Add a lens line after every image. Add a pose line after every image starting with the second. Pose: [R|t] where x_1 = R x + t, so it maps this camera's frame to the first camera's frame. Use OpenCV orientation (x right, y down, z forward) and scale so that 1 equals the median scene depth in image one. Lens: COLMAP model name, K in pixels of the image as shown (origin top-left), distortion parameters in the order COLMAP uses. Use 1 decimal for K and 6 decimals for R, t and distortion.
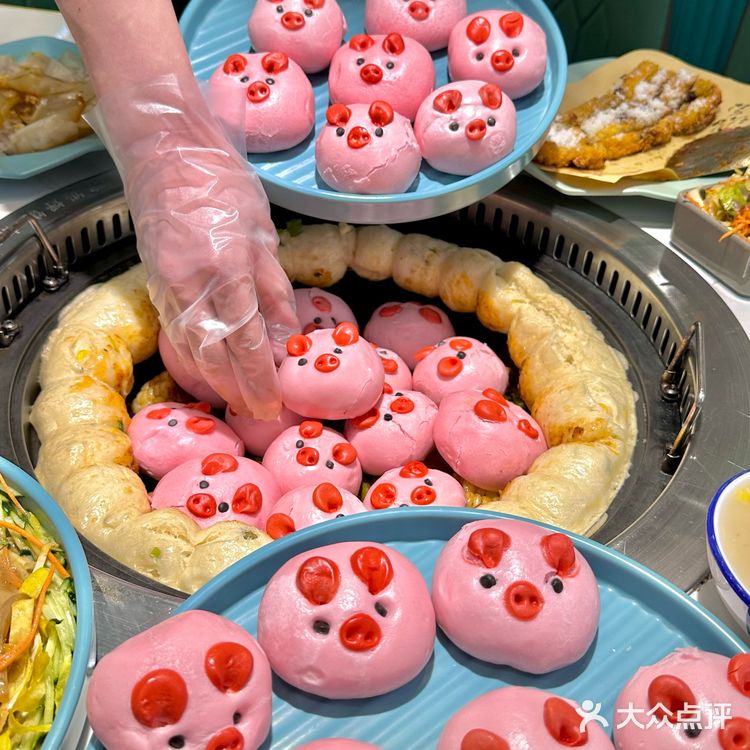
lens RADIAL K [[970.5, 0, 375.0], [0, 970.5, 375.0], [0, 0, 1]] dist [0.261156, -0.585141]
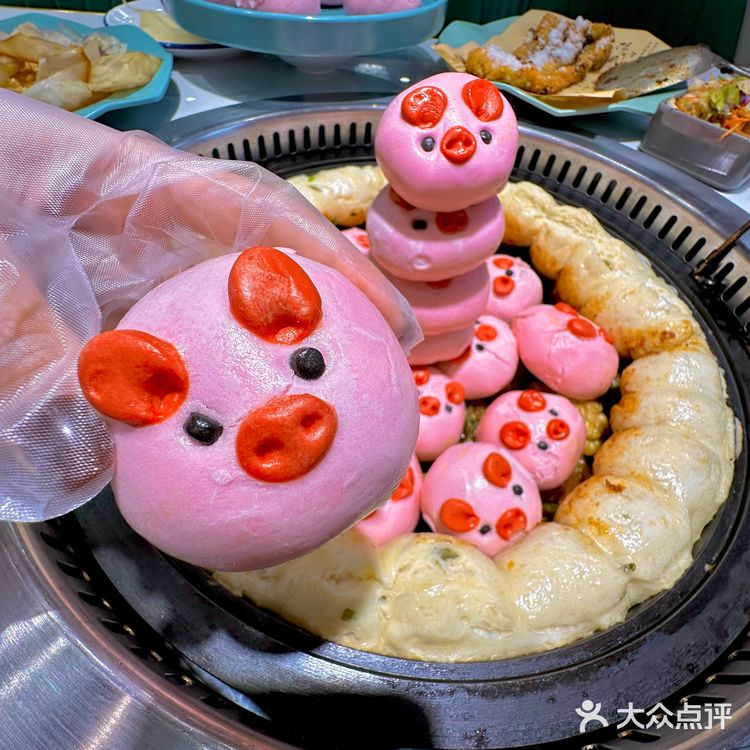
lens RADIAL K [[413.6, 0, 375.0], [0, 413.6, 375.0], [0, 0, 1]] dist [-0.003095, 0.001643]
pose [[0.968674, -0.188462, 0.161718, -0.158876], [0.137644, 0.949482, 0.282024, -0.063019], [-0.206699, -0.250929, 0.945680, 0.533003]]
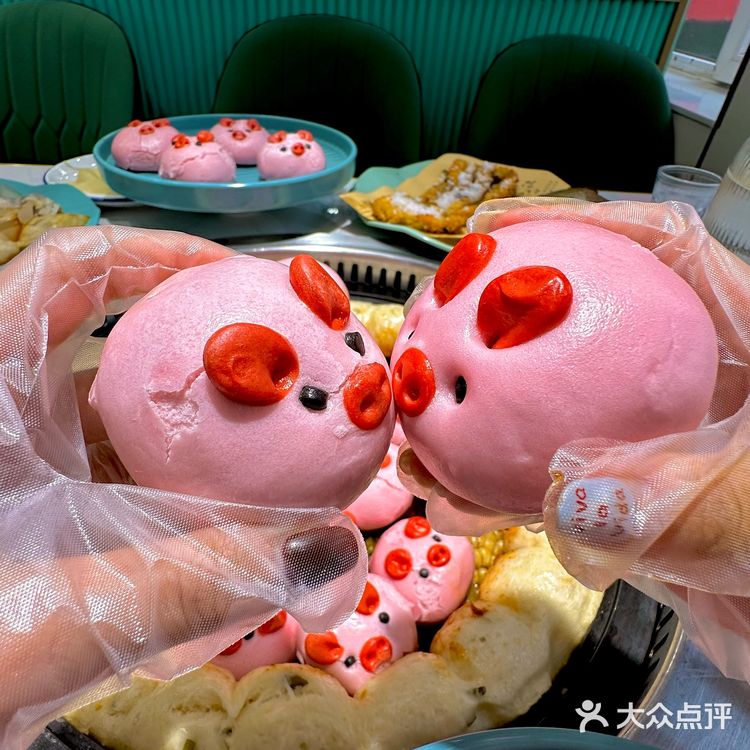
lens RADIAL K [[519.4, 0, 359.8], [0, 519.4, 372.3], [0, 0, 1]] dist [-0.007626, 0.006262]
pose [[0.961083, -0.169321, 0.218289, -0.094199], [0.168078, 0.985472, 0.024390, -0.073893], [-0.219248, 0.013249, 0.975579, 0.404635]]
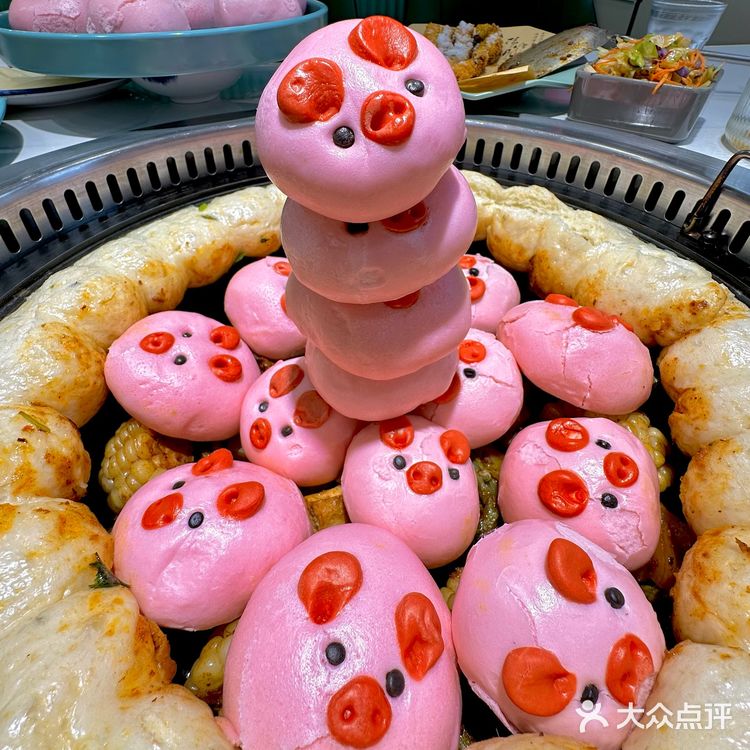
lens RADIAL K [[461.1, 0, 366.9], [0, 461.1, 308.1], [0, 0, 1]] dist [-0.000134, 0.000326]
pose [[0.886944, -0.324150, 0.329025, -0.144390], [0.317816, 0.945222, 0.074487, -0.050369], [-0.335146, 0.038503, 0.941379, 0.619795]]
